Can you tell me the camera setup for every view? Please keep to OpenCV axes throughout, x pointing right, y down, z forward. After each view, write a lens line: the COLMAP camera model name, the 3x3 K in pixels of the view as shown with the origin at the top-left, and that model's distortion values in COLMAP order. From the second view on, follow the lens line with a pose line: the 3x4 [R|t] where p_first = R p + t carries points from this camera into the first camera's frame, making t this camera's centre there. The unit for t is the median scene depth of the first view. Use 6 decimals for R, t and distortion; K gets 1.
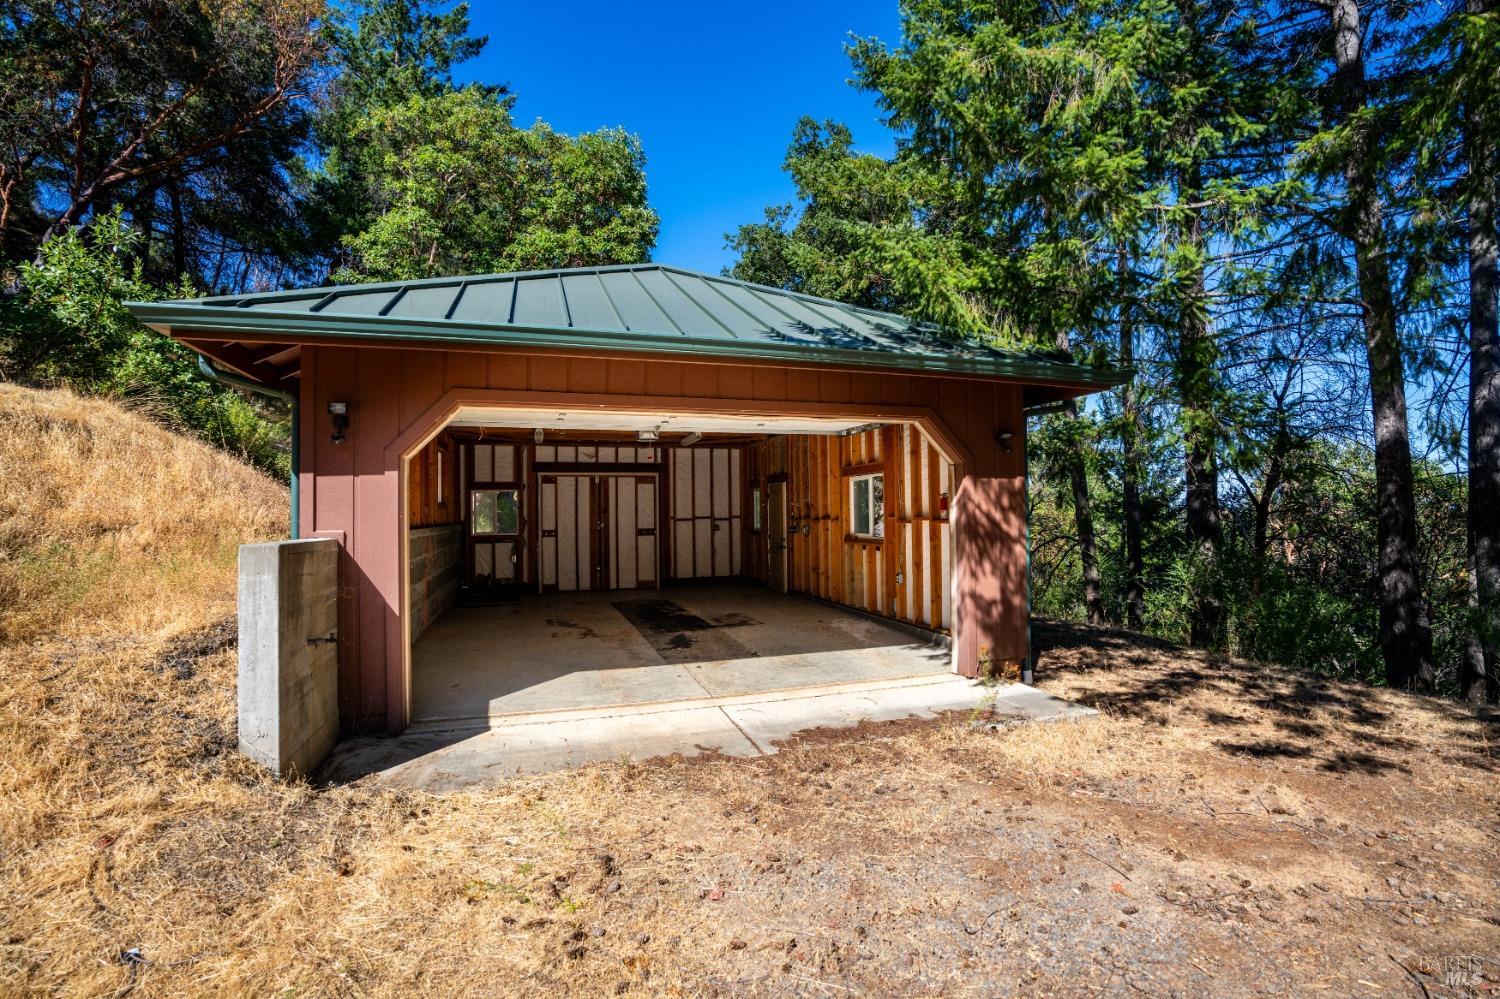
lens RADIAL K [[703.2, 0, 753.6], [0, 703.2, 504.8], [0, 0, 1]] dist [0.000710, 0.000726]
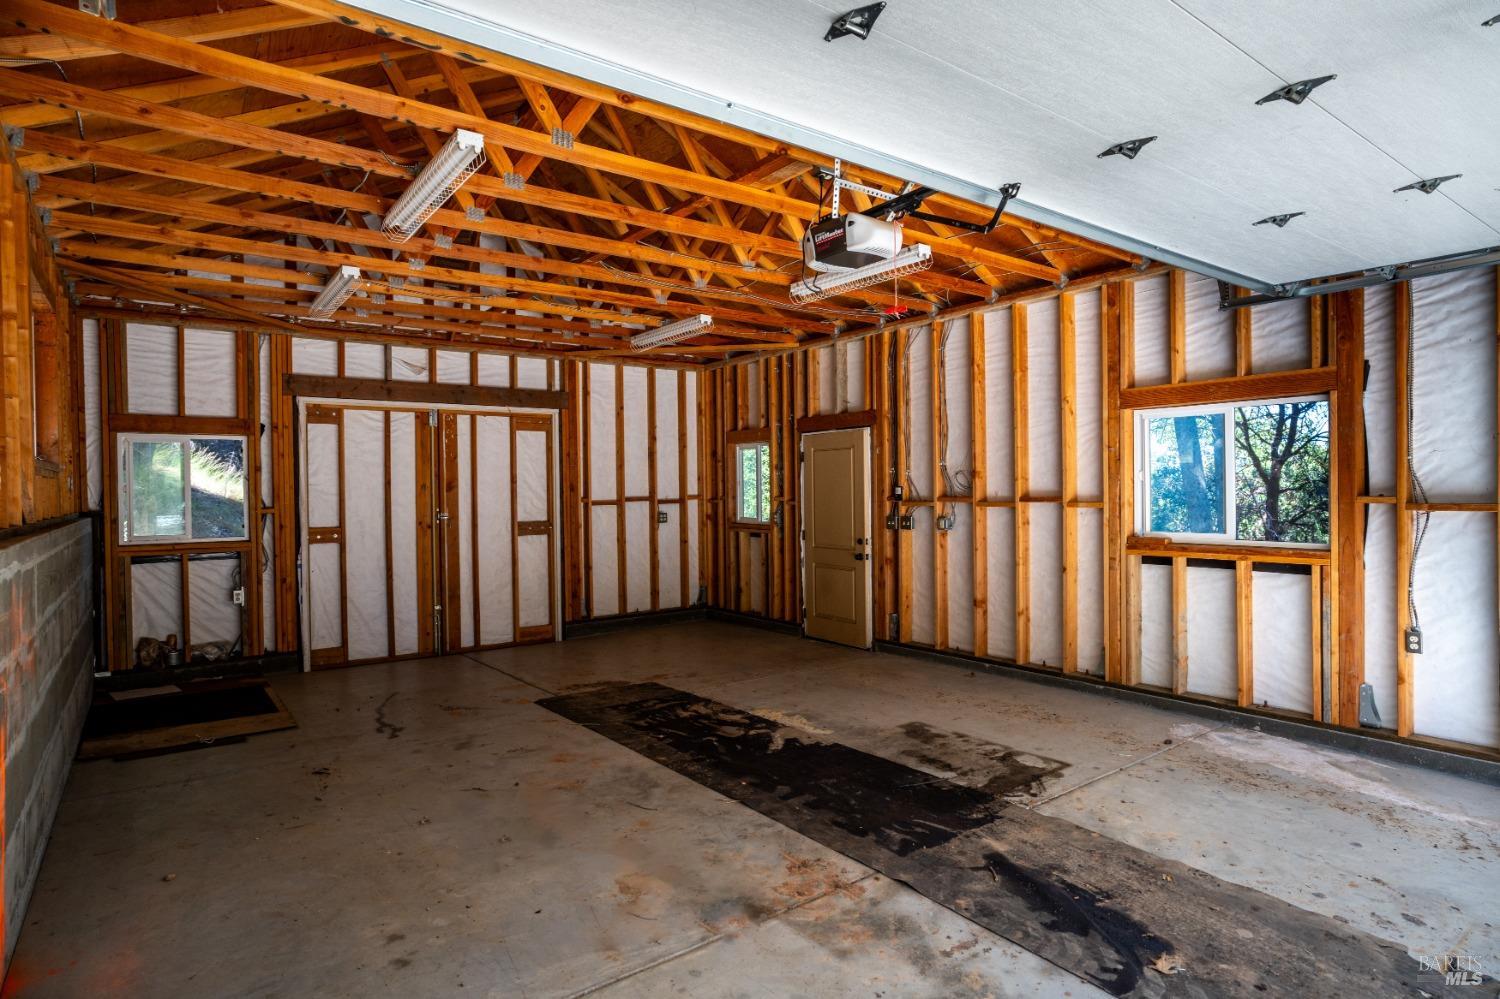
lens RADIAL K [[814.9, 0, 745.0], [0, 814.9, 492.6], [0, 0, 1]] dist [-0.004207, 0.000778]
pose [[0.949128, -0.000424, 0.314891, -0.196002], [-0.003795, 0.999911, 0.012785, 0.006008], [-0.314868, -0.013330, 0.949042, 0.417644]]
